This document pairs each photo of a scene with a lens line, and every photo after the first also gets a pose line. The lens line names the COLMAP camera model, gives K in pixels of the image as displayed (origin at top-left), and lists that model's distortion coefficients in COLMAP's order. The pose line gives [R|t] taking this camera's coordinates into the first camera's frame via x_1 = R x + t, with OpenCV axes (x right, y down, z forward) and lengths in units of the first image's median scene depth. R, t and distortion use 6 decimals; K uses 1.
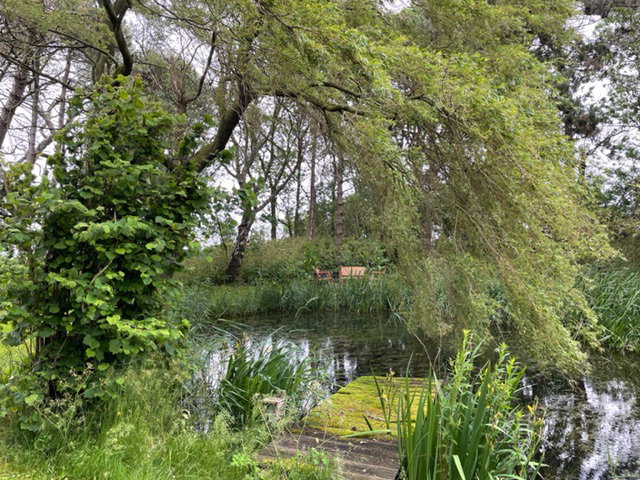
lens RADIAL K [[478.8, 0, 320.0], [0, 478.8, 240.0], [0, 0, 1]] dist [-0.000406, -0.000425]
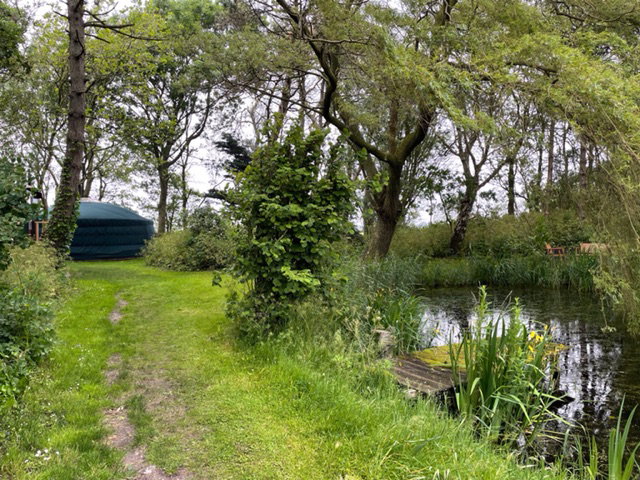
lens RADIAL K [[487.8, 0, 320.0], [0, 487.8, 240.0], [0, 0, 1]] dist [0.002111, 0.000515]
pose [[0.859137, 0.016370, -0.511483, 0.200664], [0.010172, 0.998745, 0.049050, -0.003334], [0.511644, -0.047344, 0.857892, -0.133743]]
